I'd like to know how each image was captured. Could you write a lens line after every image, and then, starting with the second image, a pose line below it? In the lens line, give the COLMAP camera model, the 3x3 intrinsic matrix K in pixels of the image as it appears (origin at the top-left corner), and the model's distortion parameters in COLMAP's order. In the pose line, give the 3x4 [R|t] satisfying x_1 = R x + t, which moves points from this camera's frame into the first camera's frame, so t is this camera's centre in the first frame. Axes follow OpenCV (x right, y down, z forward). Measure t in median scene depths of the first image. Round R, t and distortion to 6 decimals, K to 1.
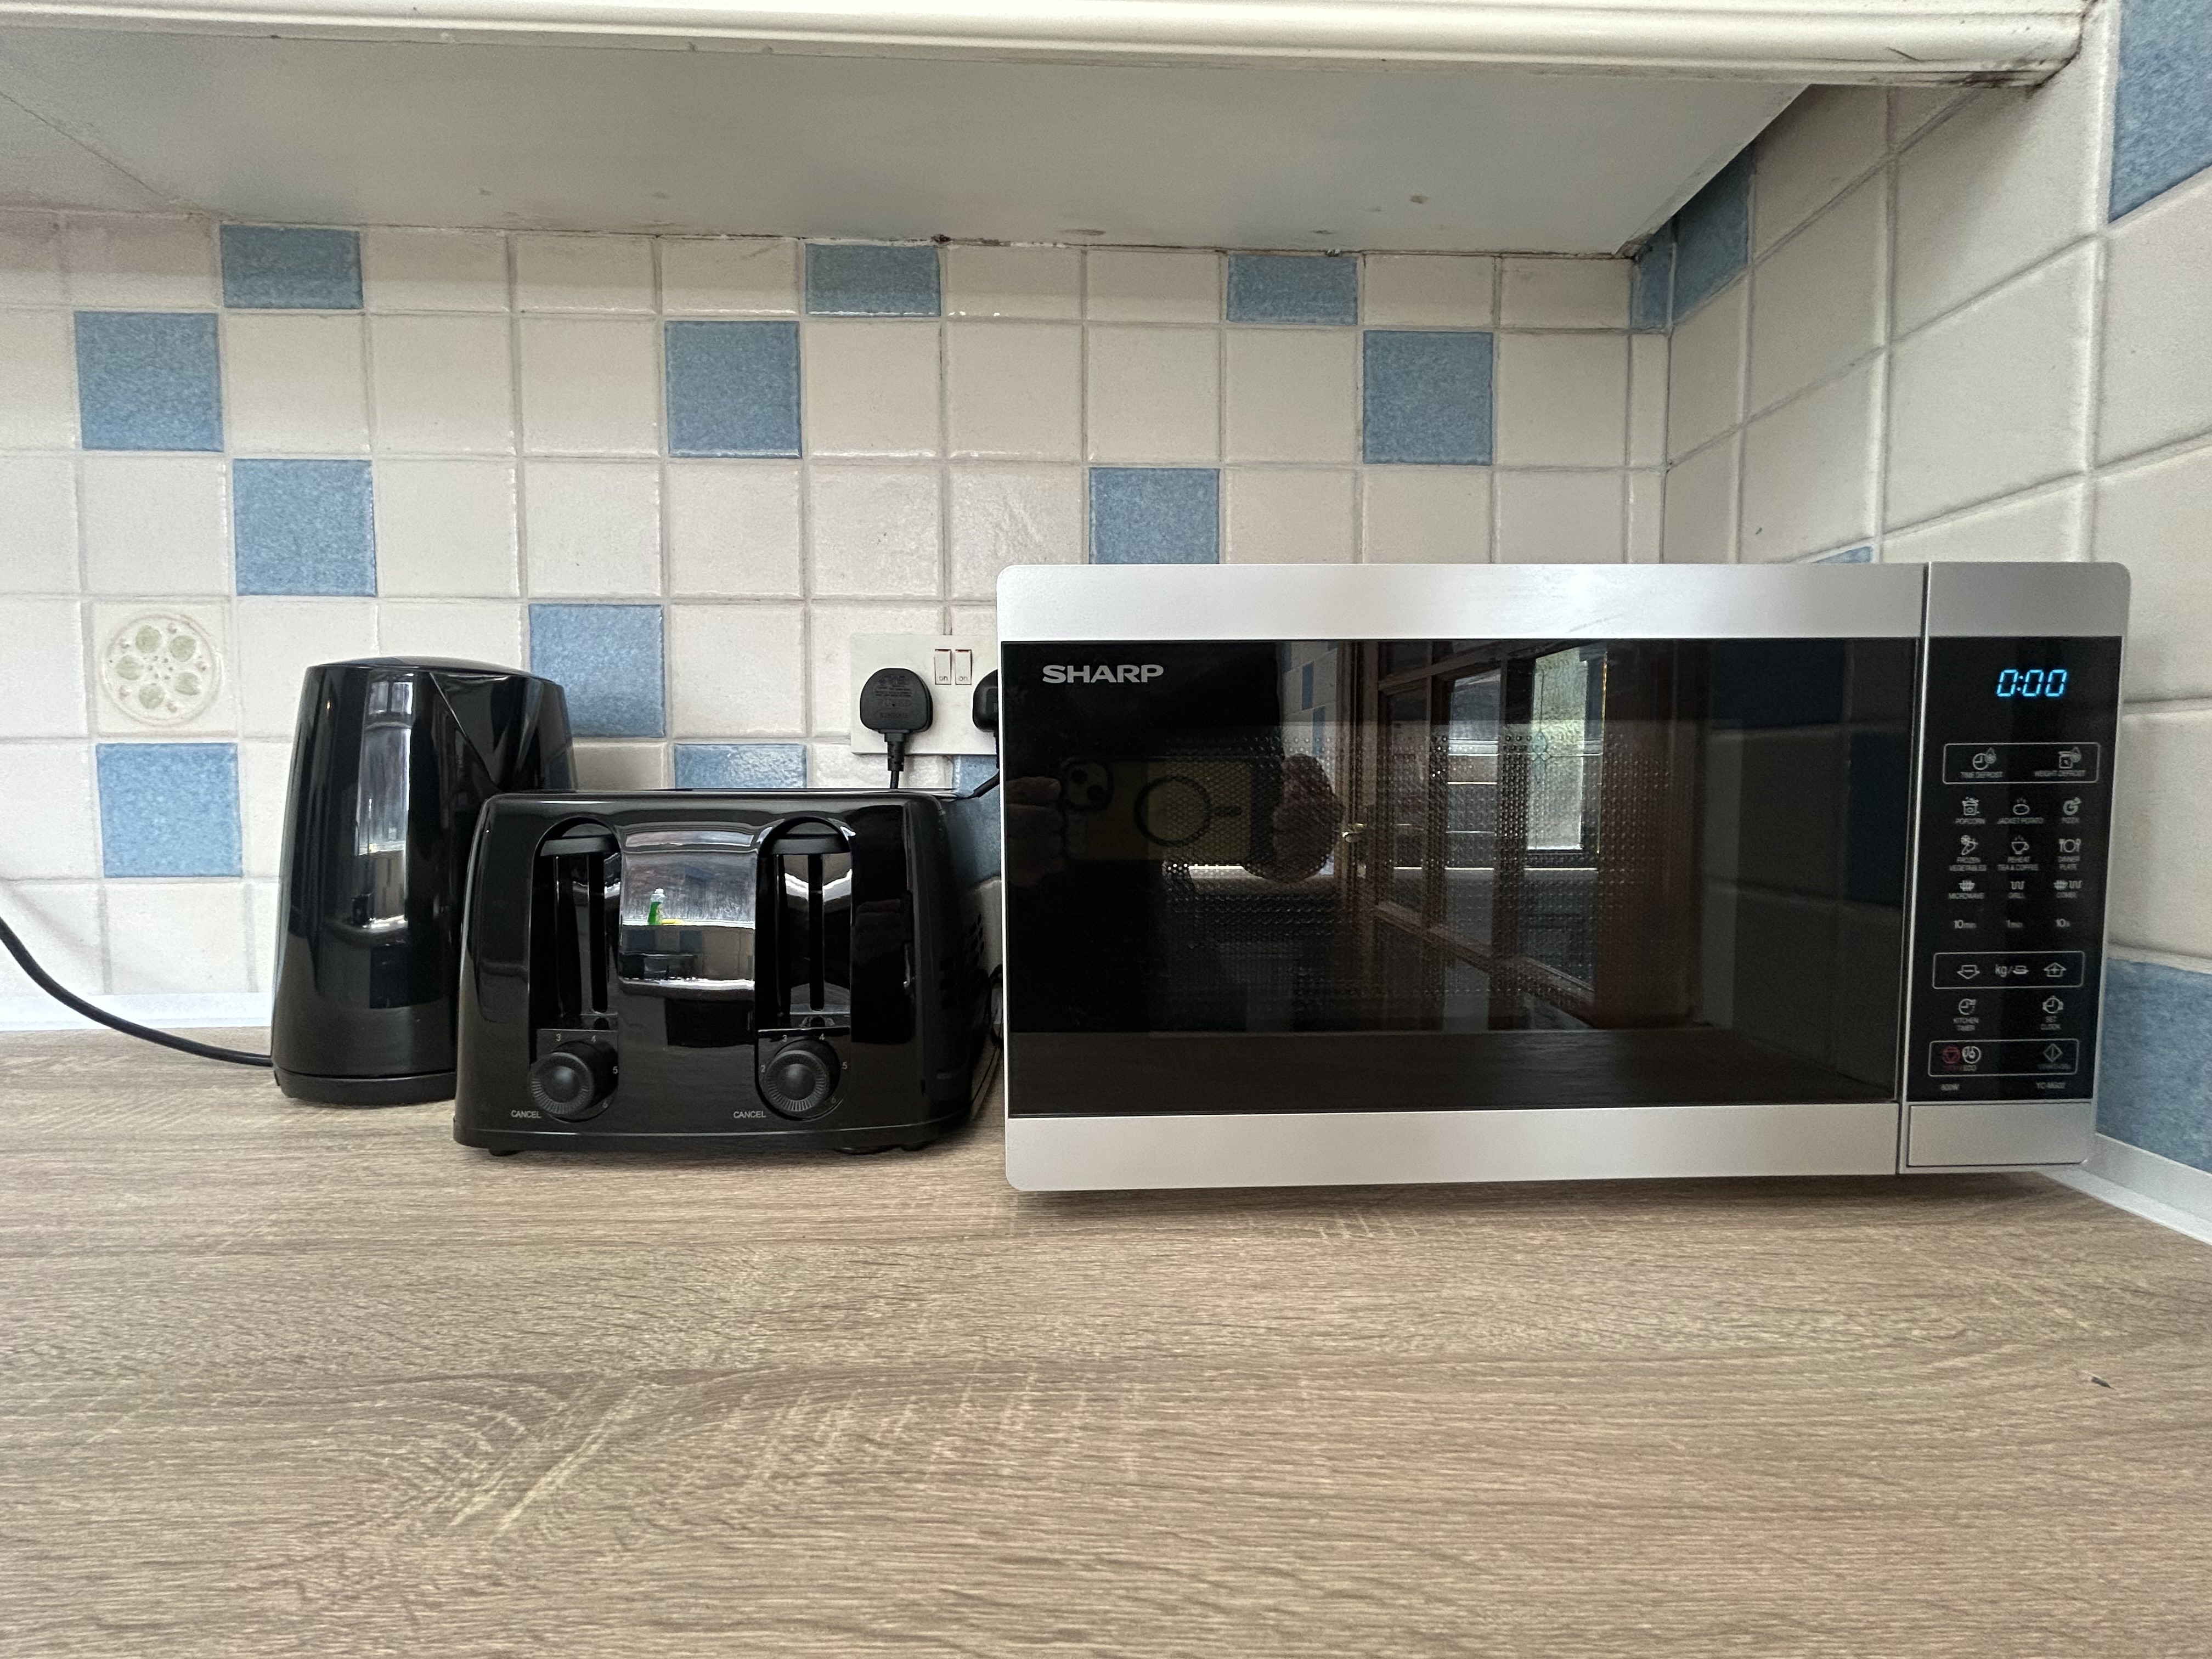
lens RADIAL K [[887.9, 0, 1104.5], [0, 887.9, 829.5], [0, 0, 1]] dist [0.000675, -0.000011]
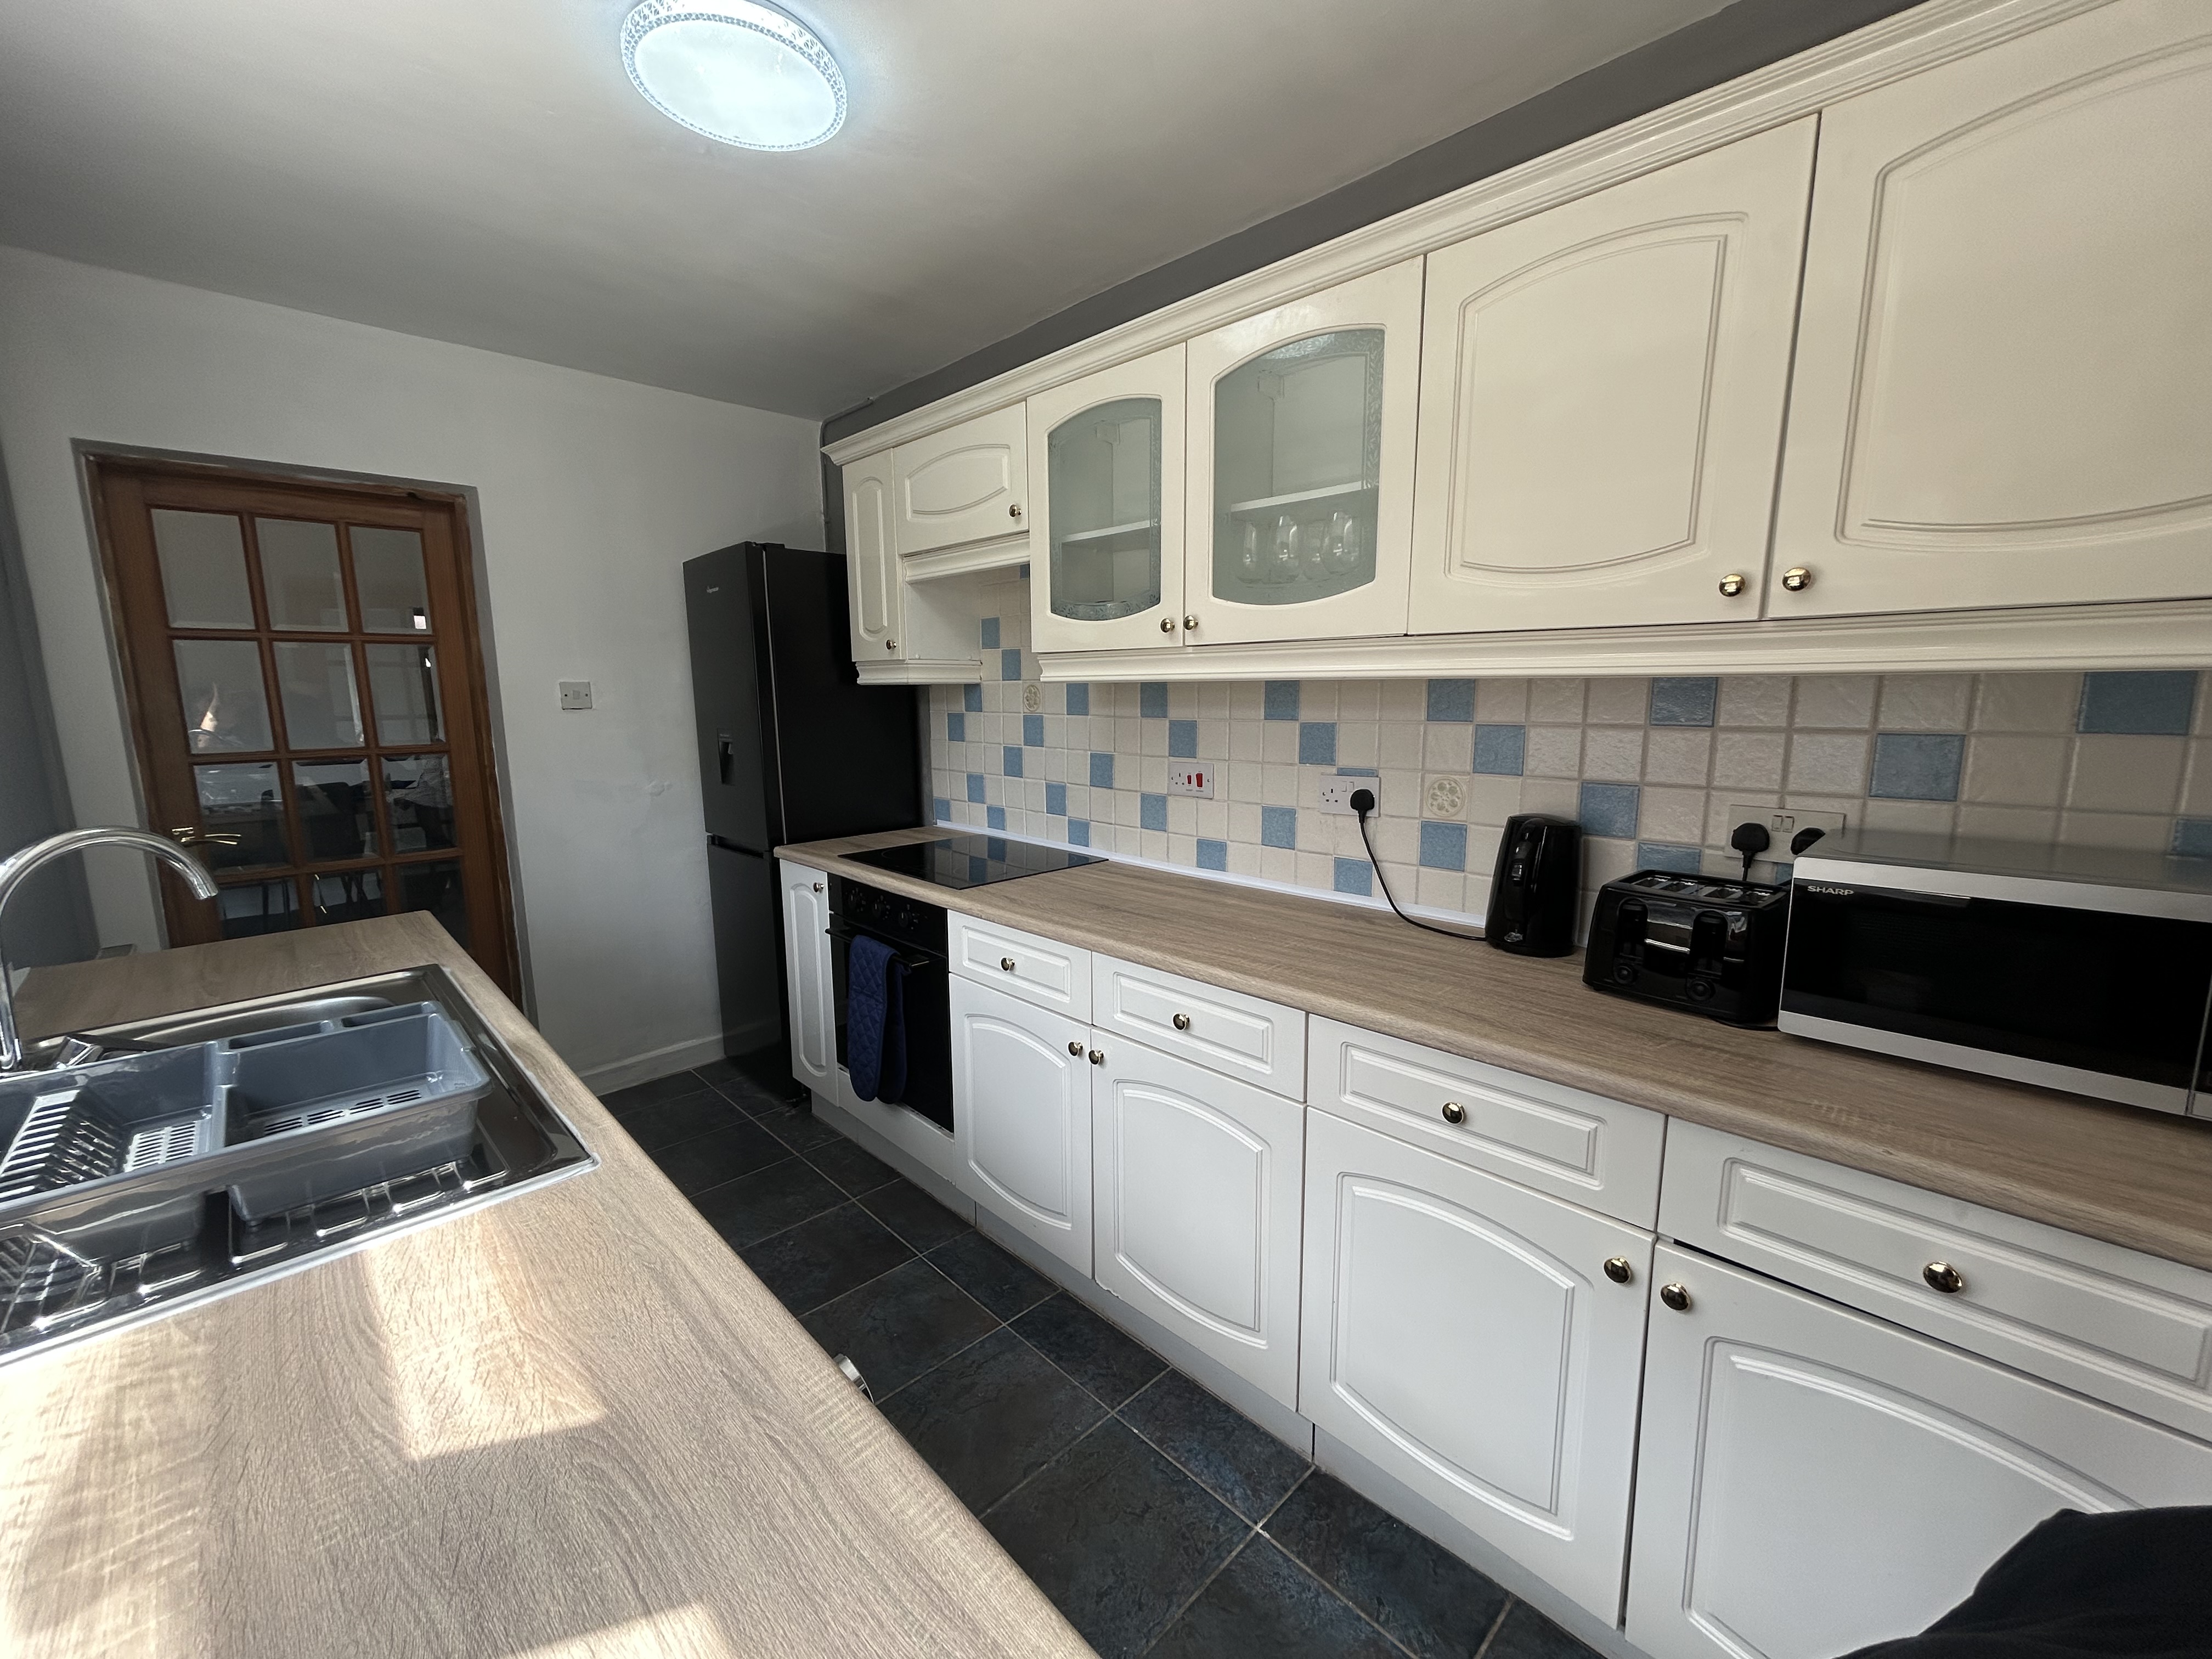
lens RADIAL K [[887.9, 0, 1104.5], [0, 887.9, 829.5], [0, 0, 1]] dist [0.000675, -0.000011]
pose [[0.677844, 0.108988, -0.727083, 0.299876], [-0.030870, 0.992298, 0.119964, -0.388658], [0.734558, -0.058872, 0.675988, -1.772024]]
